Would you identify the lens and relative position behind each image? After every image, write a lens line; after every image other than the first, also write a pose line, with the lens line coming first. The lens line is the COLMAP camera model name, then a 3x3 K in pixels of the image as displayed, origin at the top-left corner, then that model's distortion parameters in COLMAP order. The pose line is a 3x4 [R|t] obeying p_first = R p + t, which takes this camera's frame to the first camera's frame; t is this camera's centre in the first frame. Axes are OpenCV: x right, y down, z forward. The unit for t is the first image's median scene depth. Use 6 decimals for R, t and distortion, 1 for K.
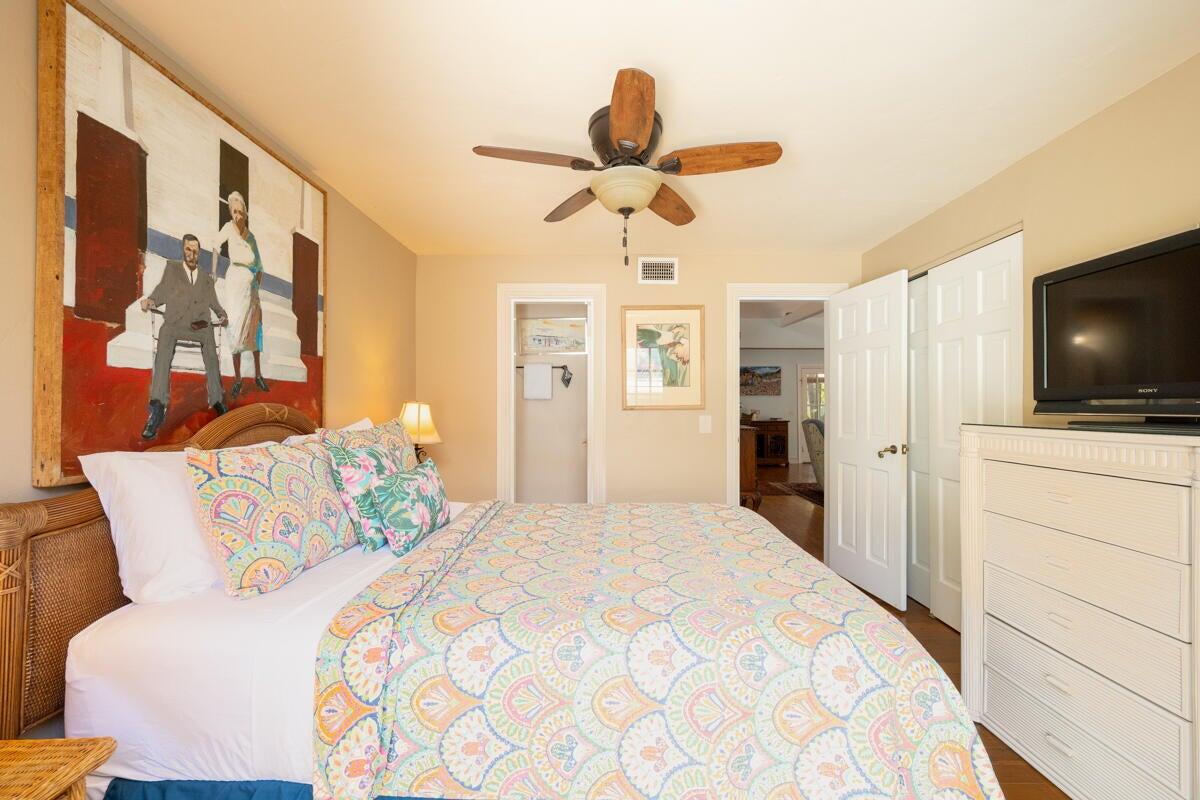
lens RADIAL K [[472.8, 0, 601.0], [0, 472.8, 406.9], [0, 0, 1]] dist [-0.000099, 0.000058]
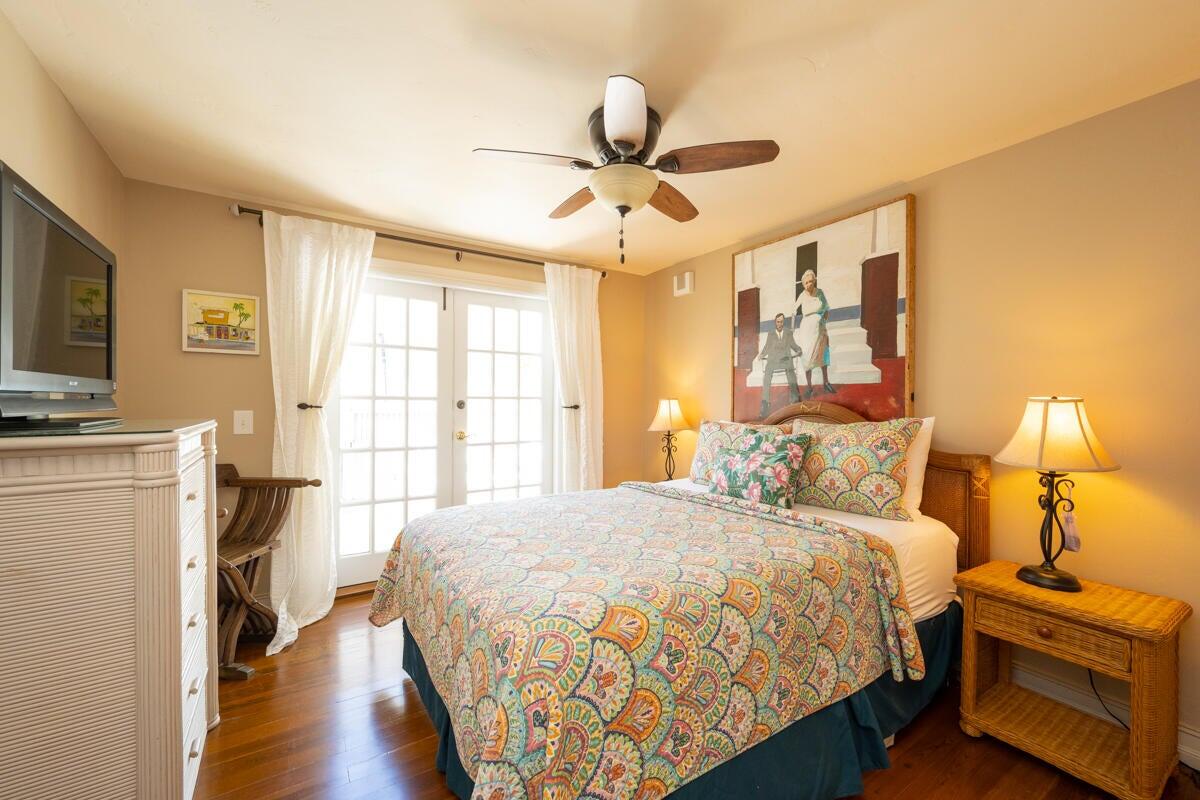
lens RADIAL K [[472.8, 0, 601.2], [0, 472.8, 404.5], [0, 0, 1]] dist [-0.000099, 0.000058]
pose [[-0.835894, -0.000535, -0.548890, 0.707448], [-0.006499, 0.999939, 0.008922, -0.007699], [0.548852, 0.011025, -0.835847, 1.982376]]
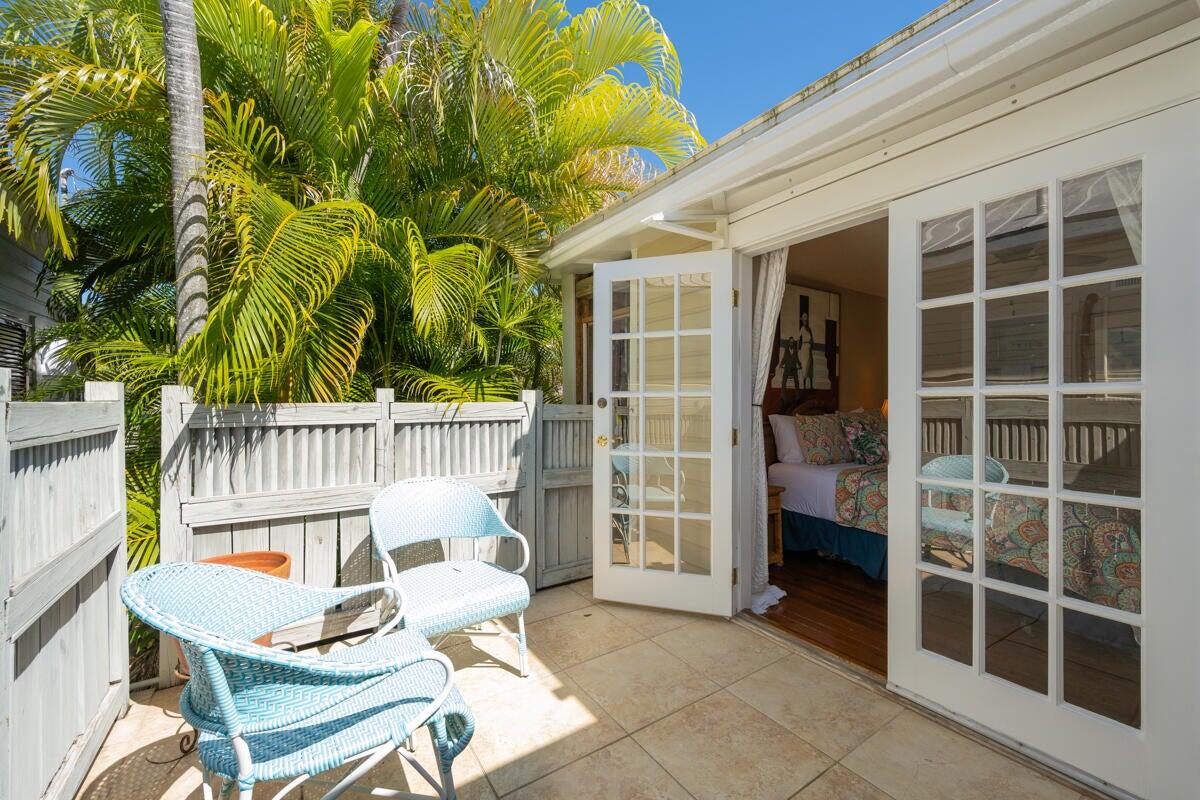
lens RADIAL K [[472.8, 0, 604.1], [0, 472.8, 405.6], [0, 0, 1]] dist [-0.000099, 0.000058]
pose [[0.547010, 0.005574, -0.837108, 0.717663], [-0.001402, 0.999983, 0.005742, 0.011462], [0.837125, -0.001967, 0.547008, -1.219672]]
